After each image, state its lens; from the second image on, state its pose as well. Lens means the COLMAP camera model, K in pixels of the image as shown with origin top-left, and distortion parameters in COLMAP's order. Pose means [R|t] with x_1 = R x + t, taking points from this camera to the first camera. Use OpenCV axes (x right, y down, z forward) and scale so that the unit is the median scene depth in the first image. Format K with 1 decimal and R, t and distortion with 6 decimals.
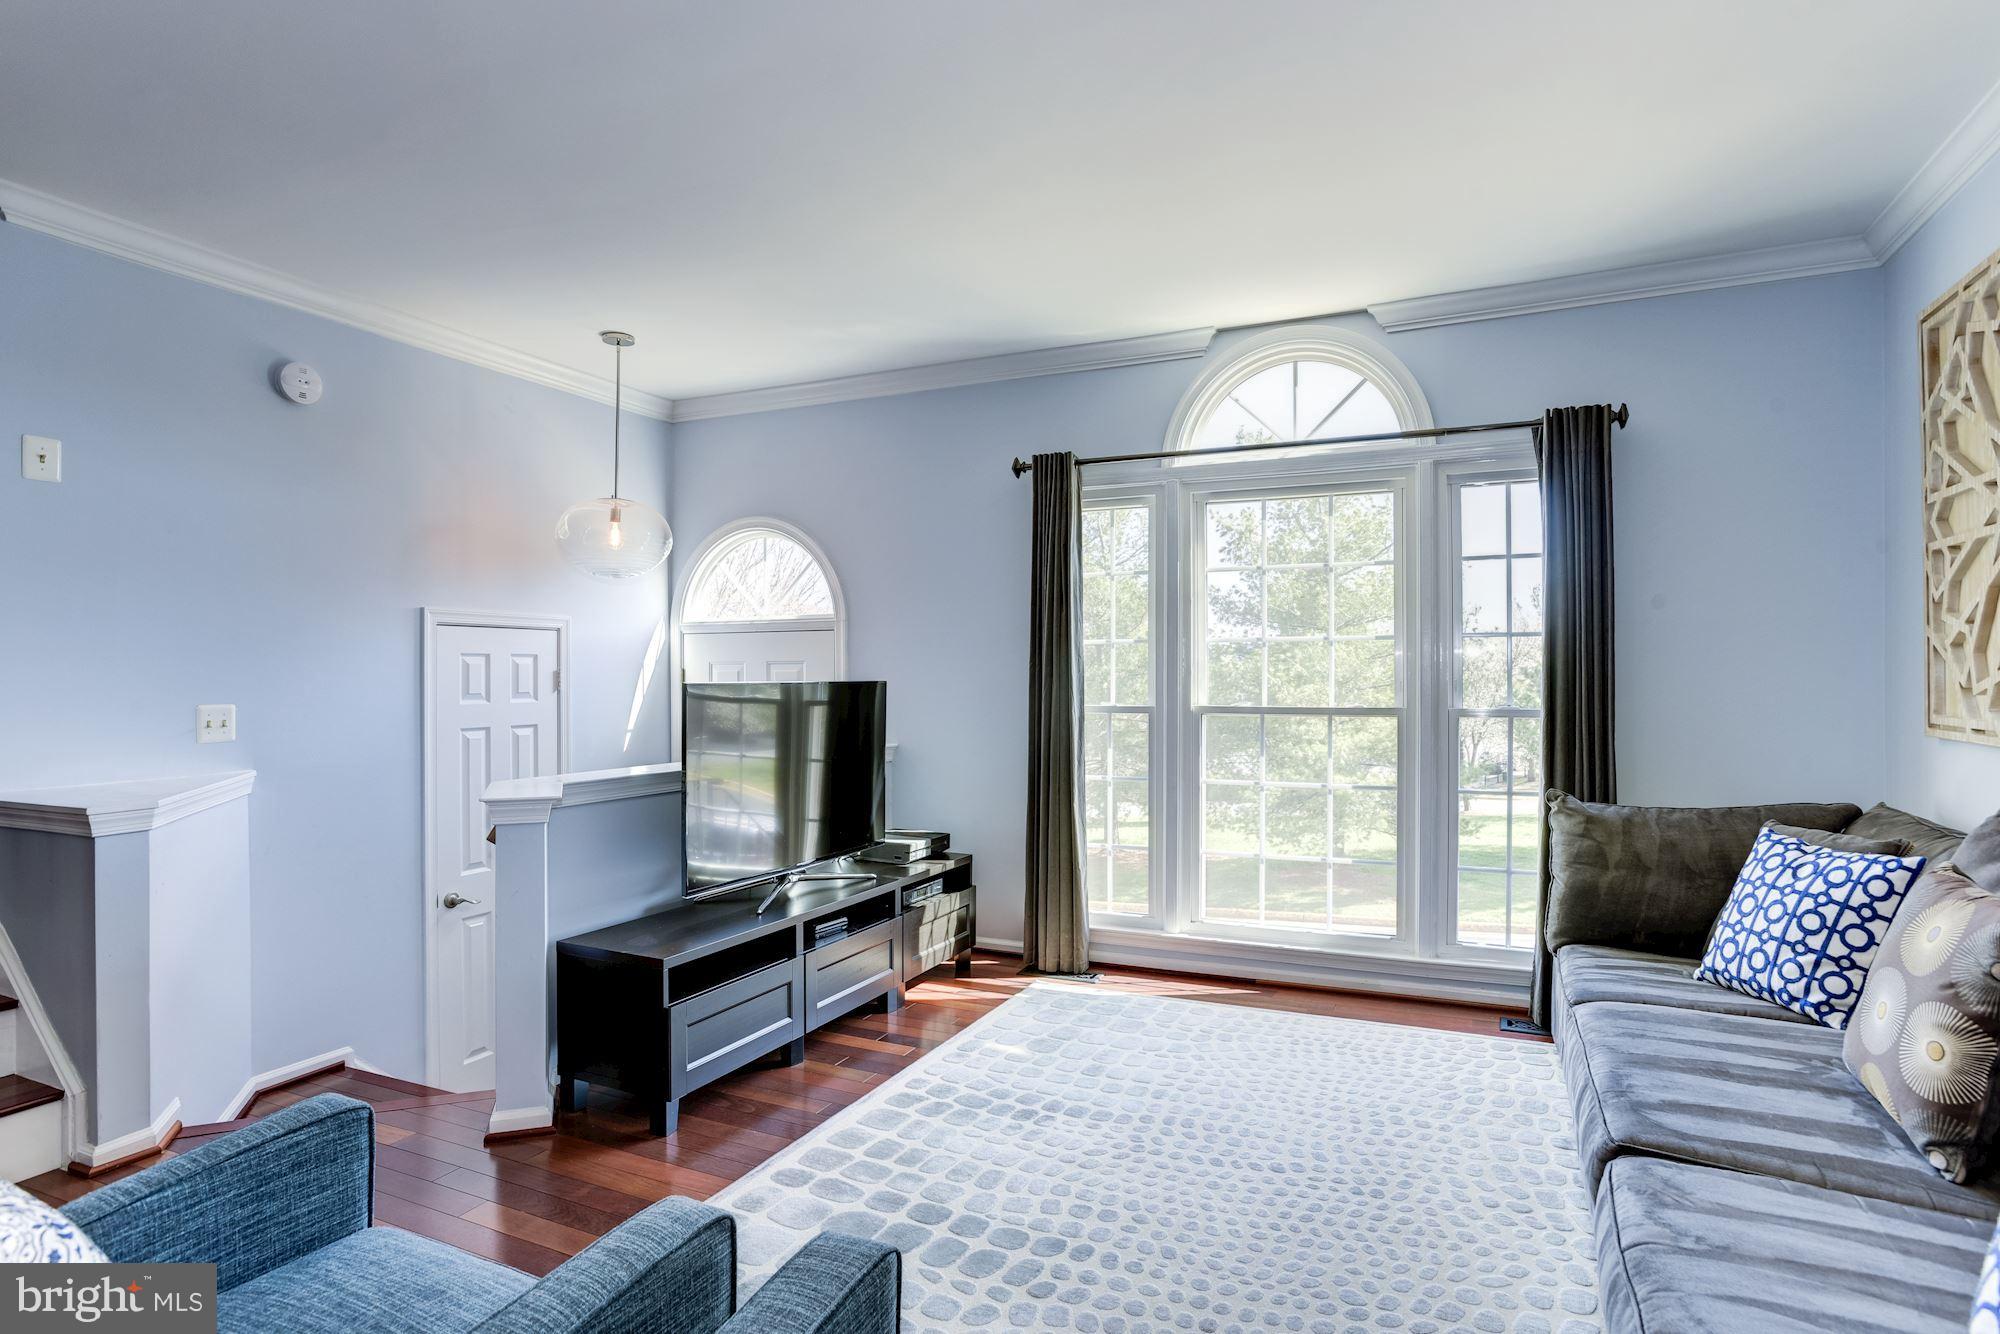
lens RADIAL K [[1017.4, 0, 972.1], [0, 1017.4, 689.4], [0, 0, 1]] dist [-0.061881, 0.038119]
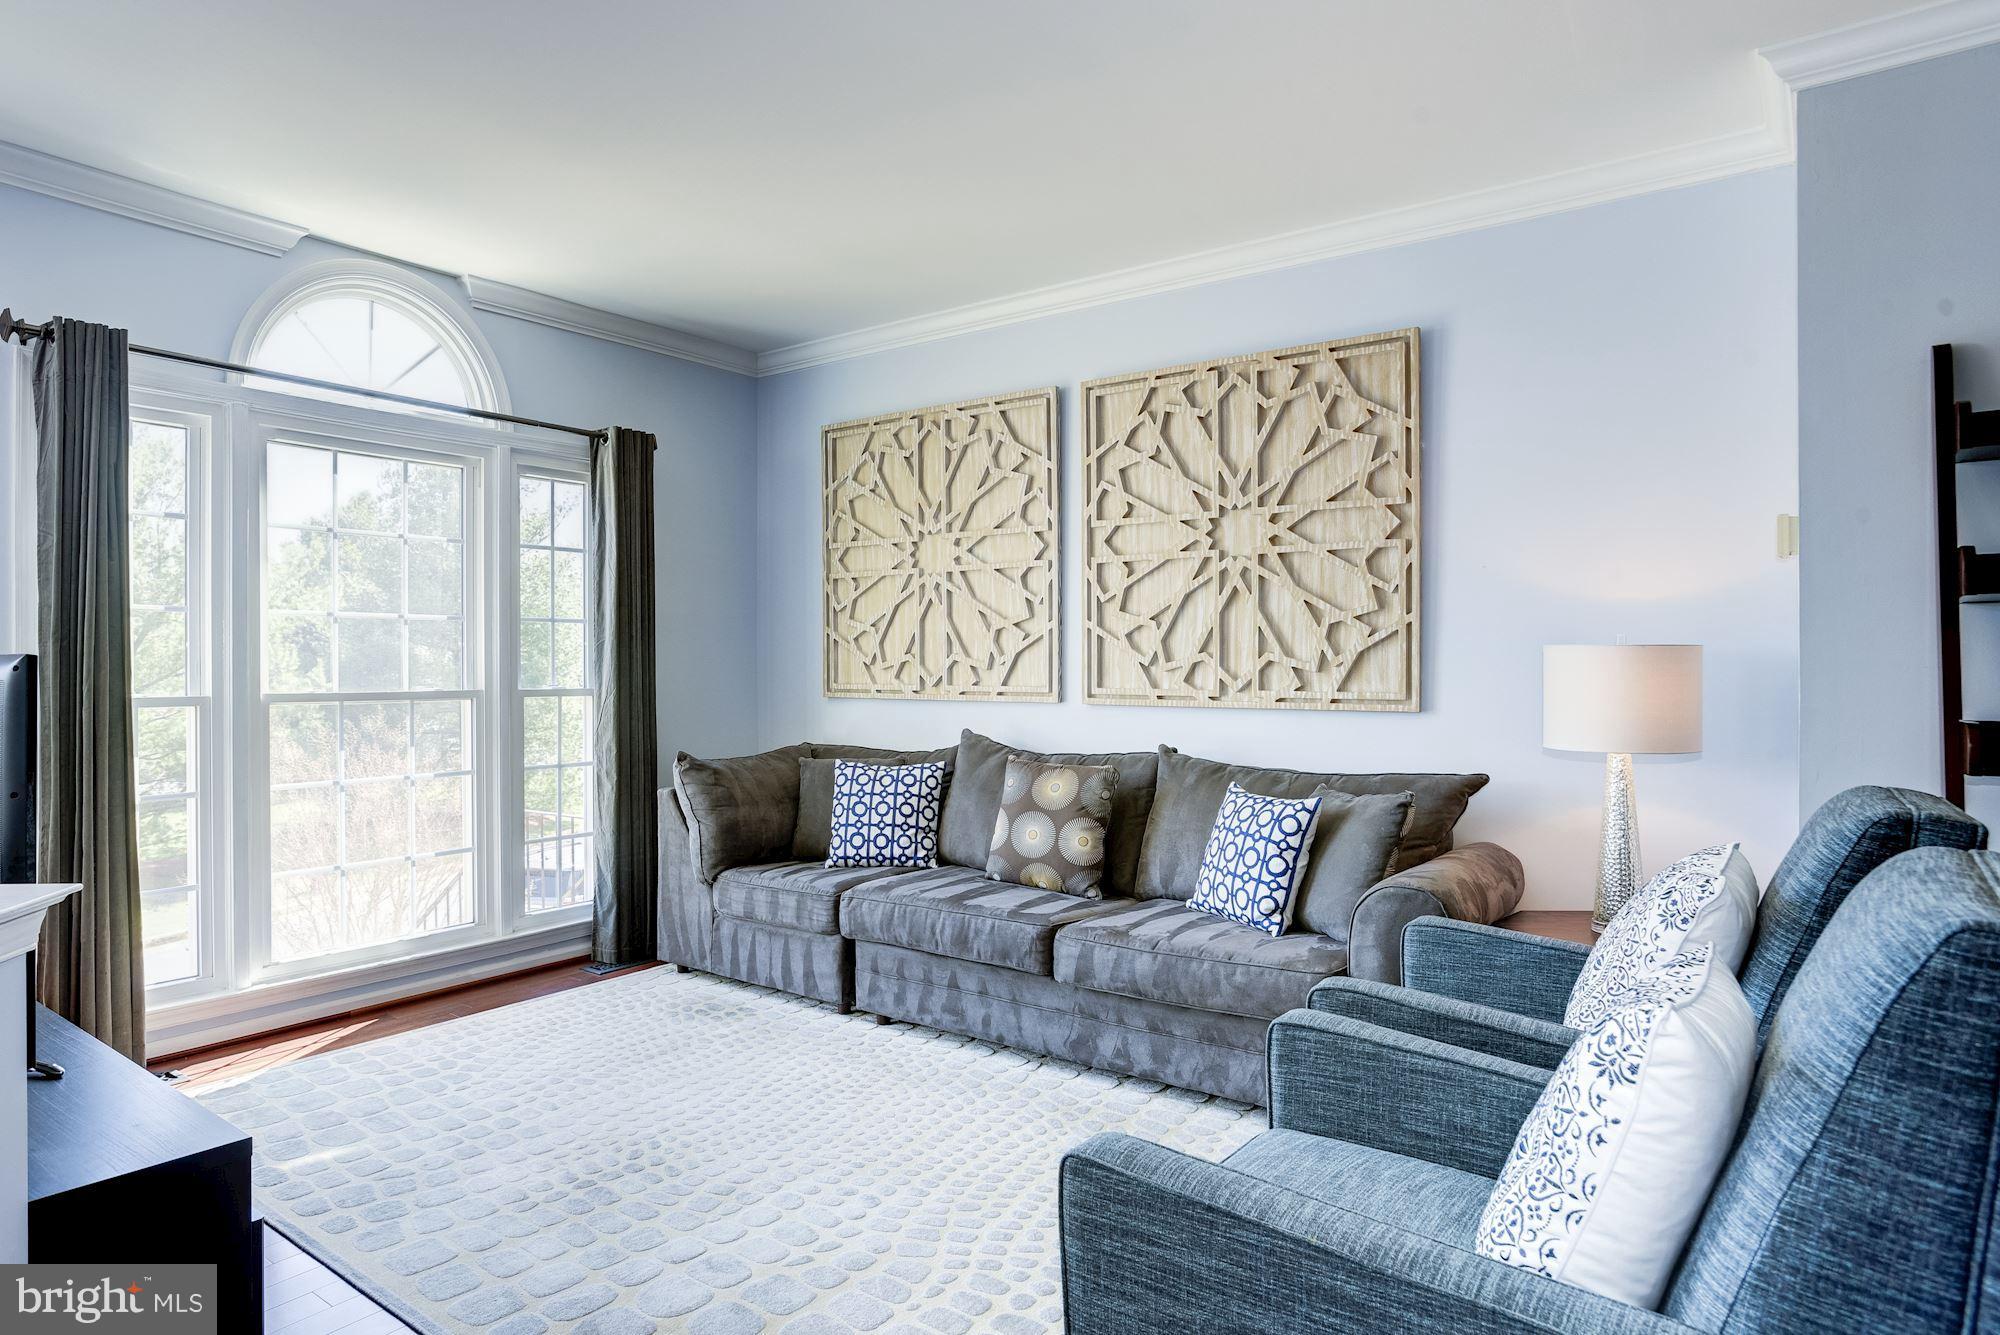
lens RADIAL K [[1114.6, 0, 973.4], [0, 1114.6, 669.9], [0, 0, 1]] dist [-0.070586, 0.022795]
pose [[0.211036, -0.004885, 0.977466, -0.526984], [0.010838, 0.999938, 0.002657, 0.001984], [-0.977418, 0.010033, 0.211075, 0.298840]]
